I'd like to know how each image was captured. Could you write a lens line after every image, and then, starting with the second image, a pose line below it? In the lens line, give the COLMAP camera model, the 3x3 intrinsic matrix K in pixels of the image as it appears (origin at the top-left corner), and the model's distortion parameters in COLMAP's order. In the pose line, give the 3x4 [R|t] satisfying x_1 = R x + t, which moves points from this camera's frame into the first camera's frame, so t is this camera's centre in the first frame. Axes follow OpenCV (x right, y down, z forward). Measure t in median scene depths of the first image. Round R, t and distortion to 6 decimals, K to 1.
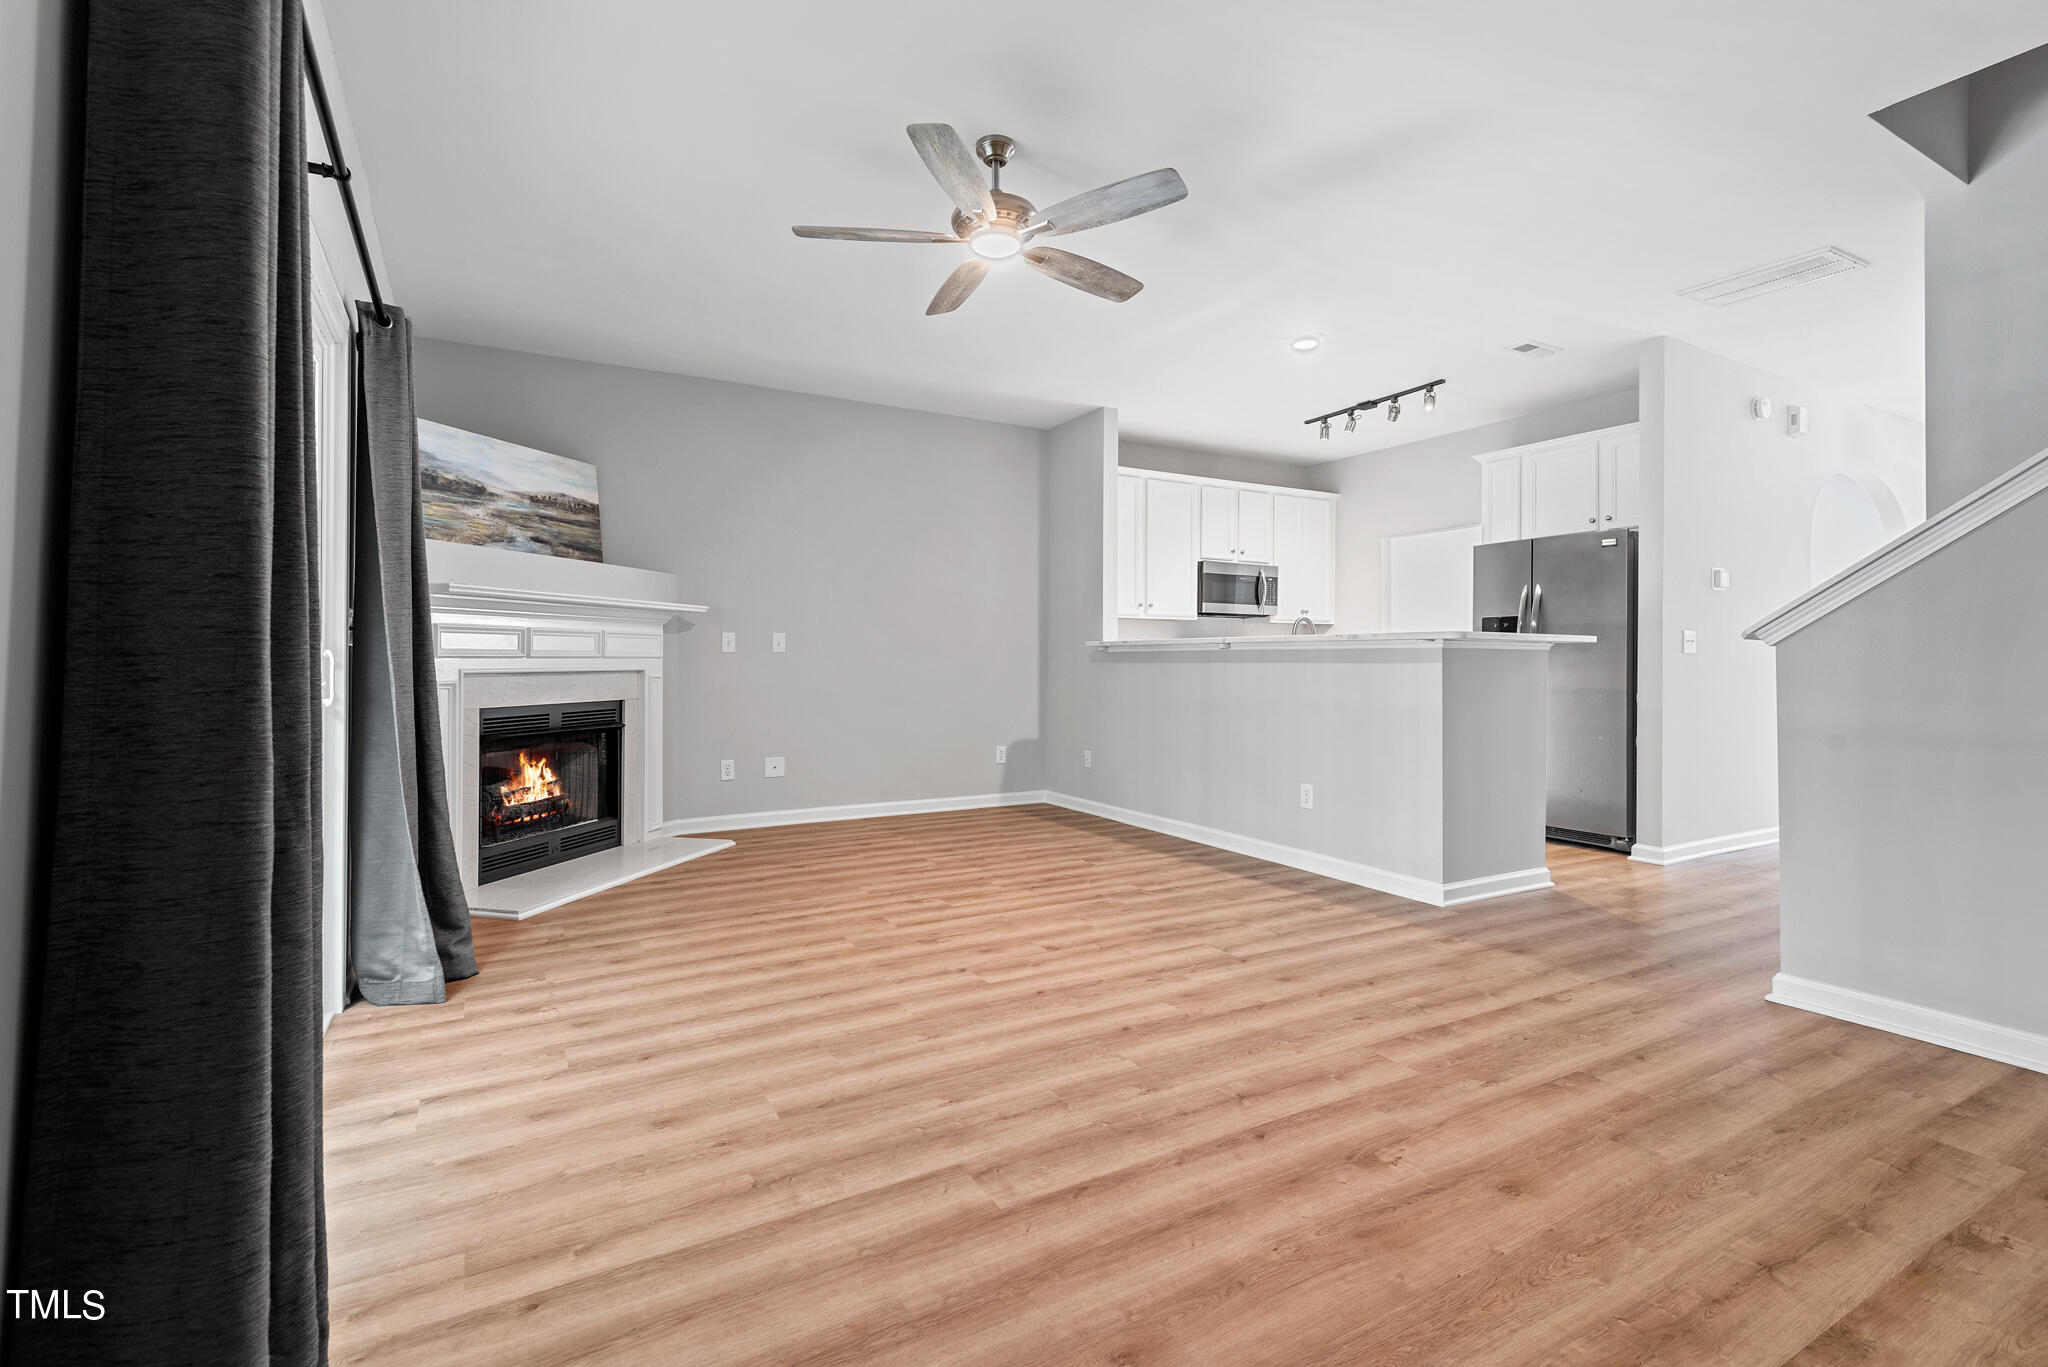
lens RADIAL K [[926.6, 0, 1004.5], [0, 926.6, 668.3], [0, 0, 1]] dist [0.027645, -0.011215]
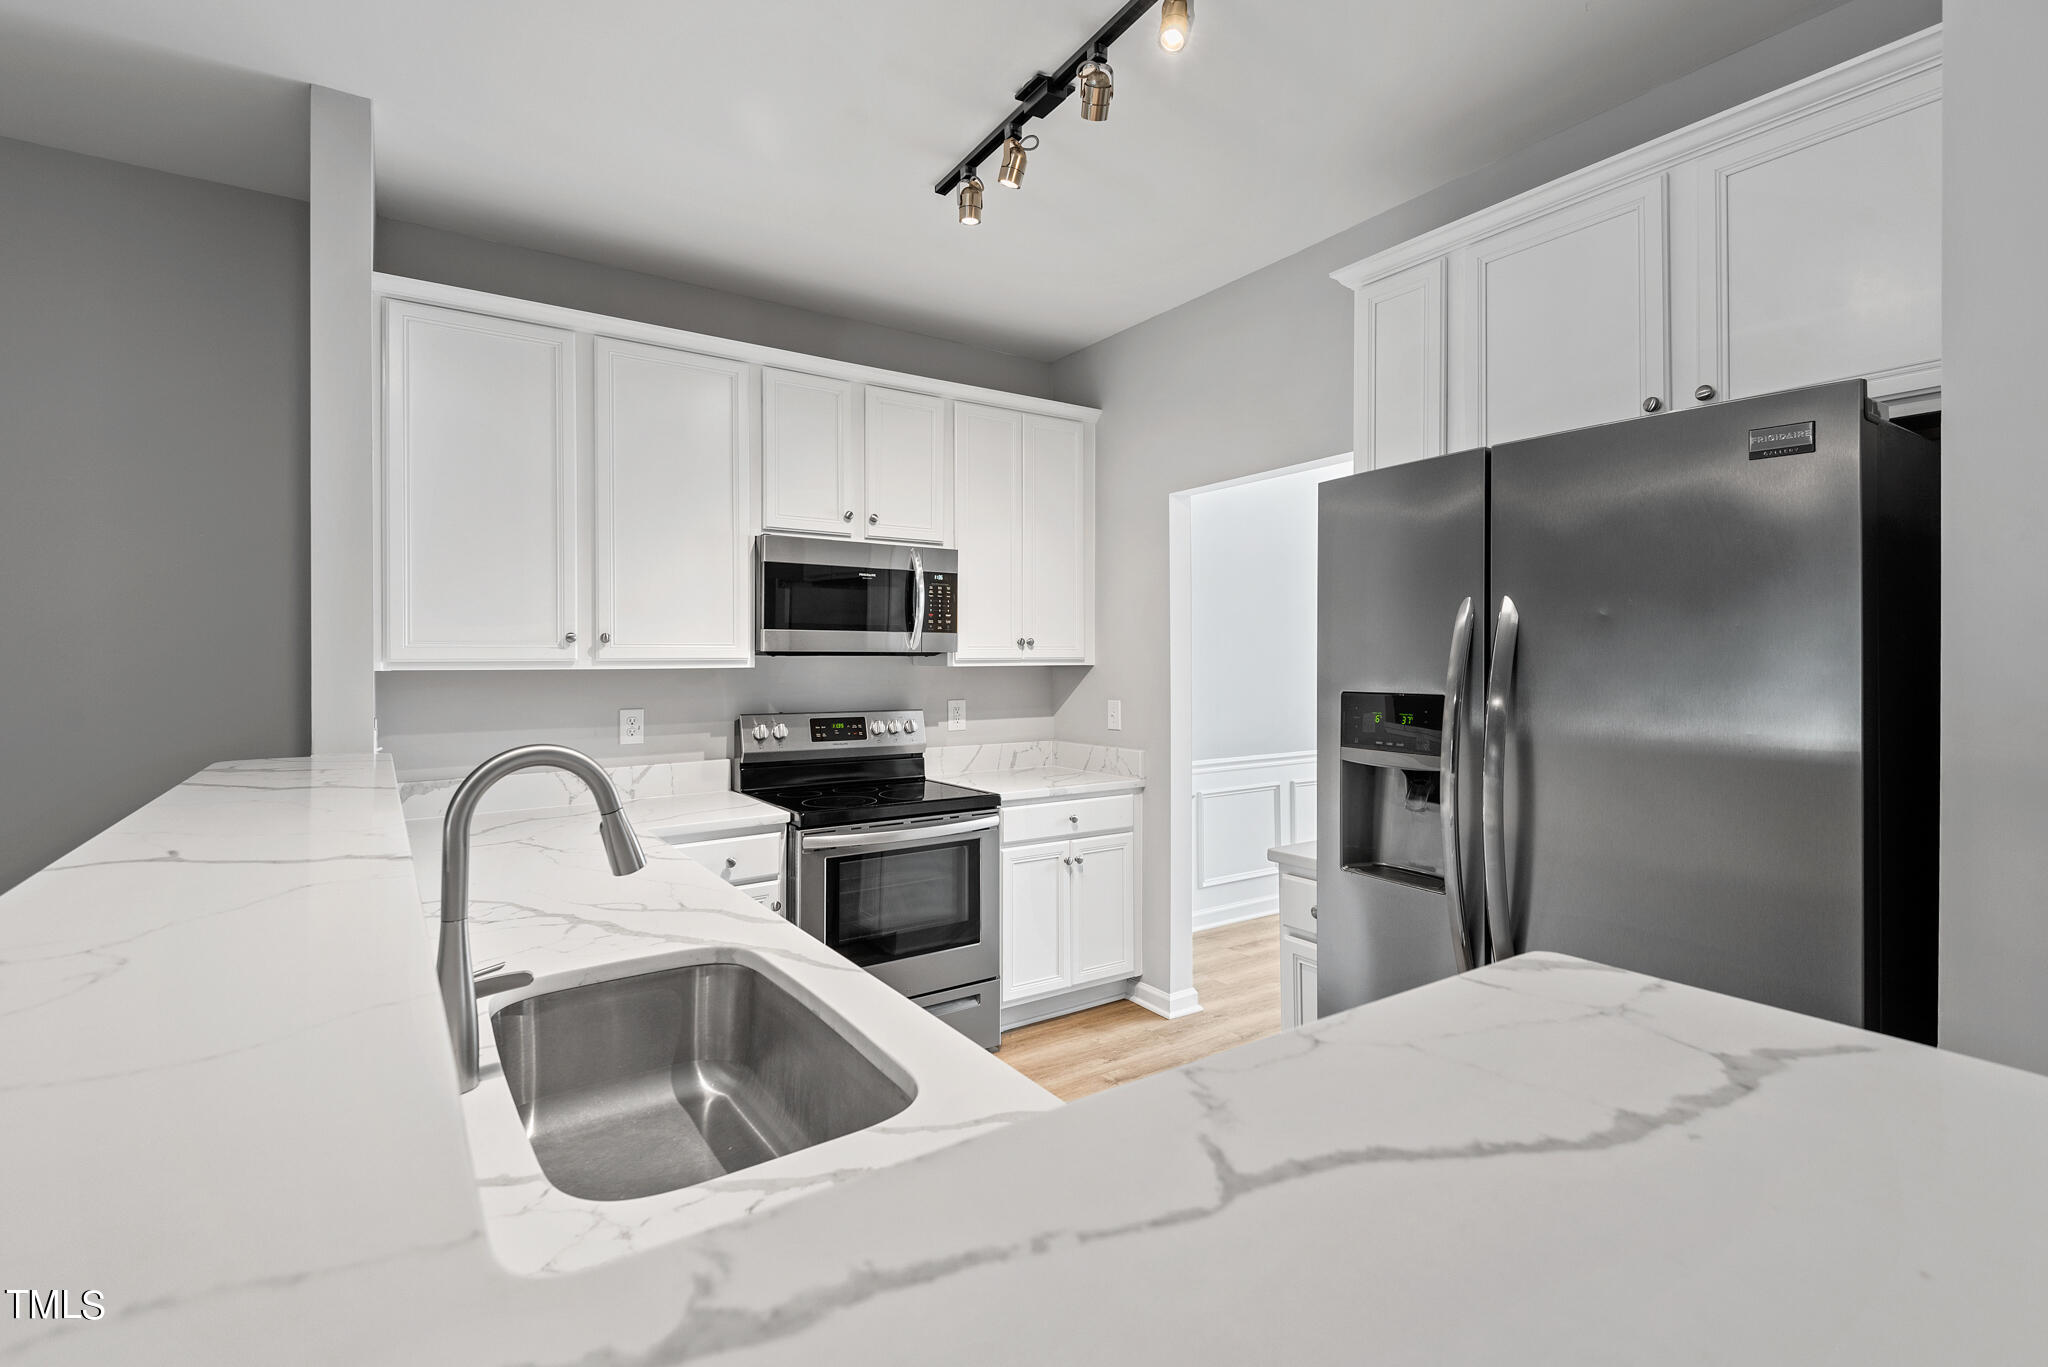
lens RADIAL K [[926.6, 0, 1020.4], [0, 926.6, 651.0], [0, 0, 1]] dist [0.027645, -0.011215]
pose [[0.996471, -0.008934, 0.083455, 0.540651], [0.010345, 0.999810, -0.016501, -0.093824], [-0.083292, 0.017306, 0.996375, 0.990122]]
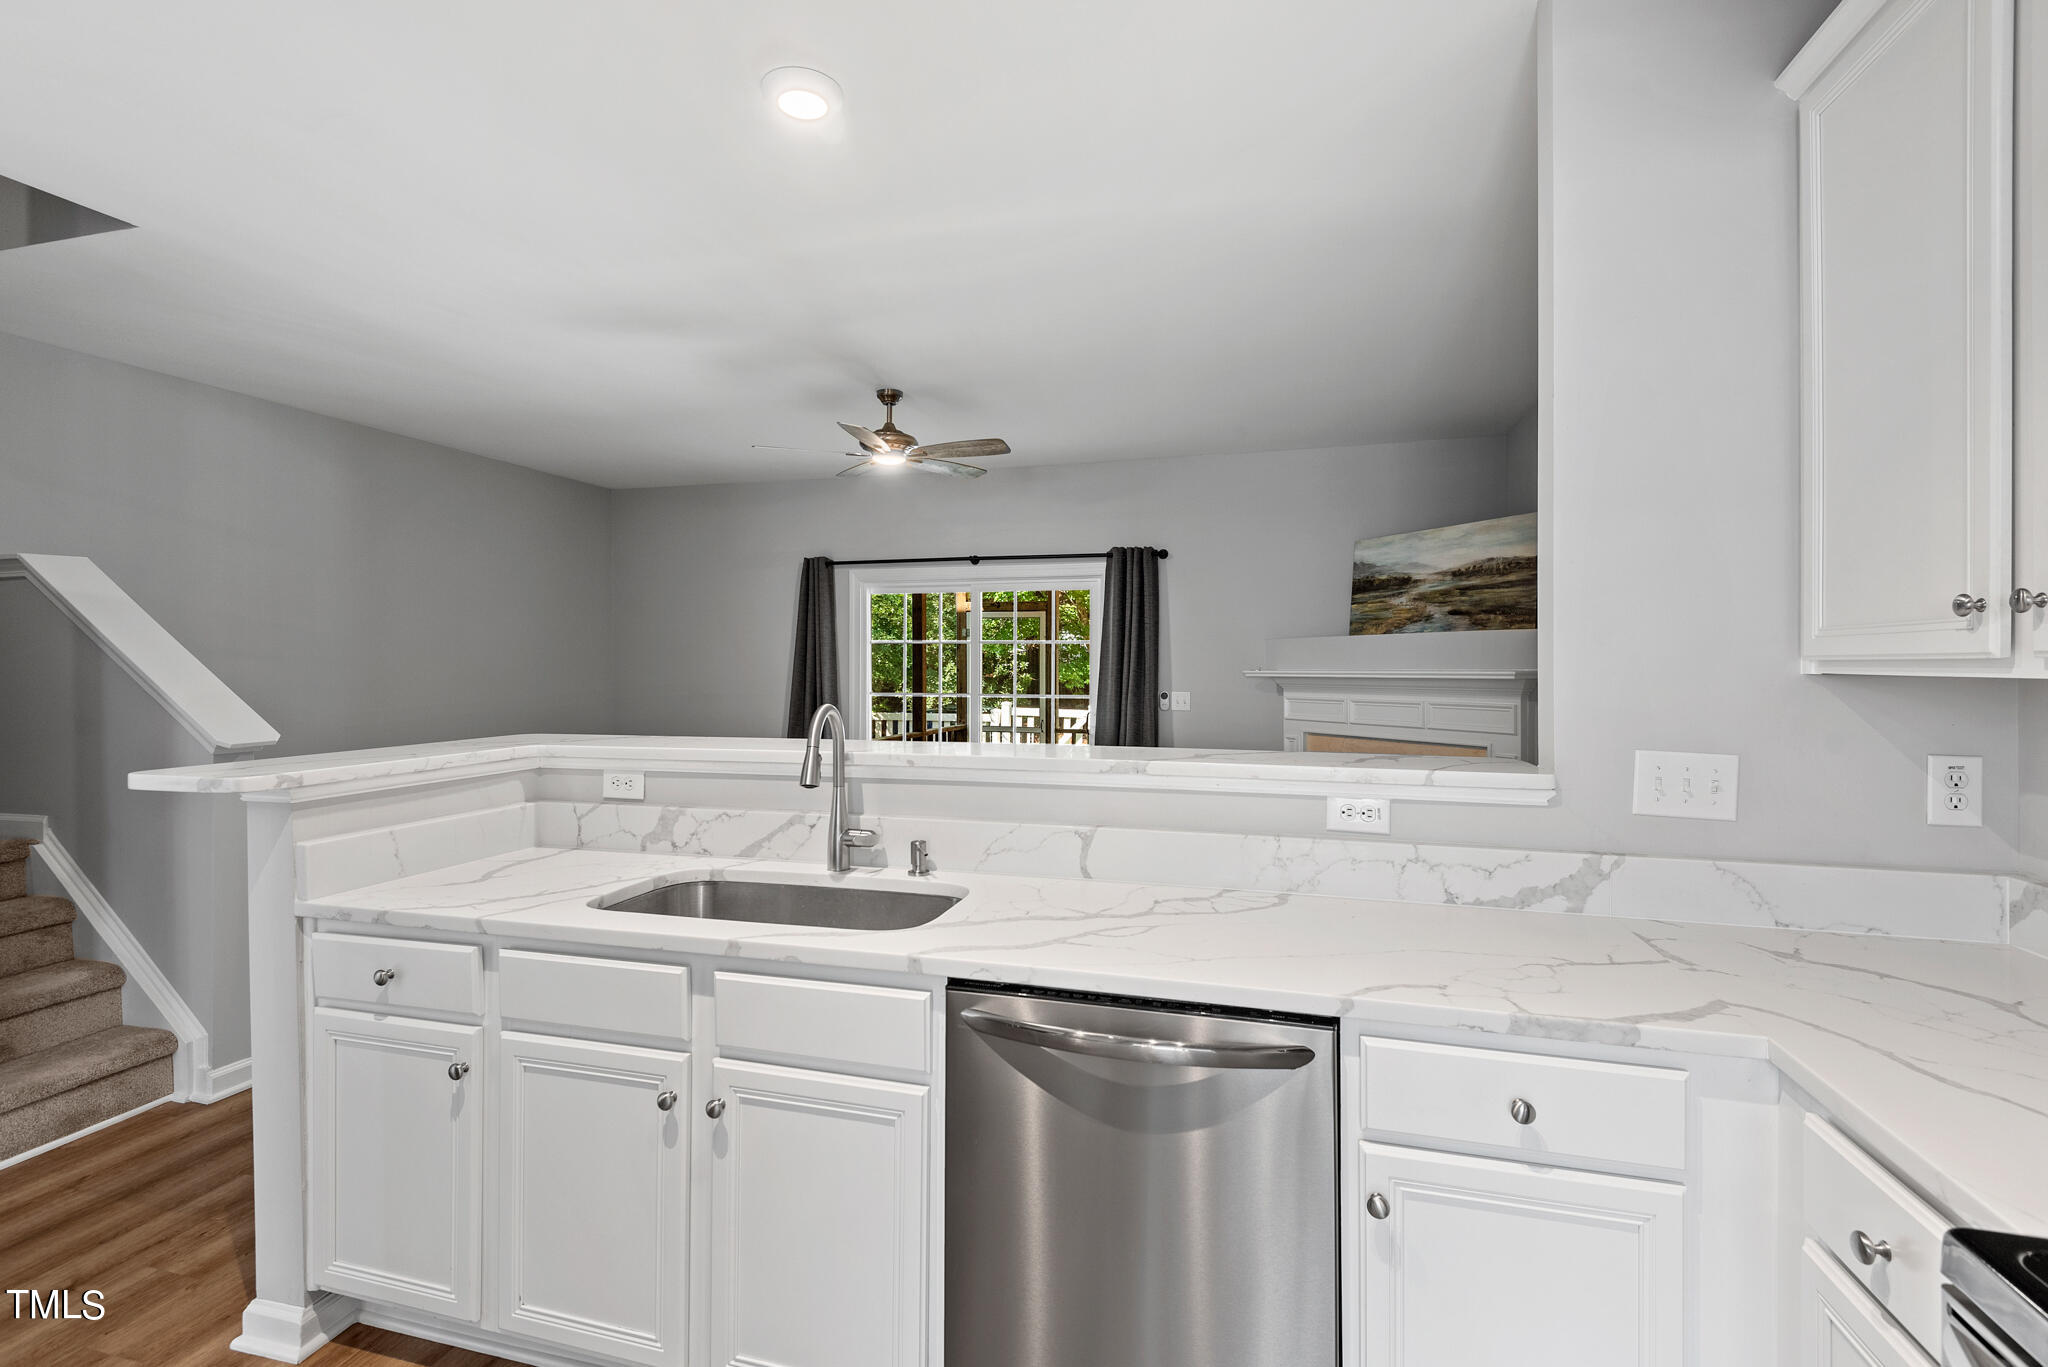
lens RADIAL K [[926.6, 0, 1022.3], [0, 926.6, 668.9], [0, 0, 1]] dist [0.027645, -0.011215]
pose [[-0.710561, -0.001068, -0.703635, 0.708241], [-0.009090, 0.999929, 0.007662, -0.097817], [0.703577, 0.011841, -0.710520, 1.739953]]
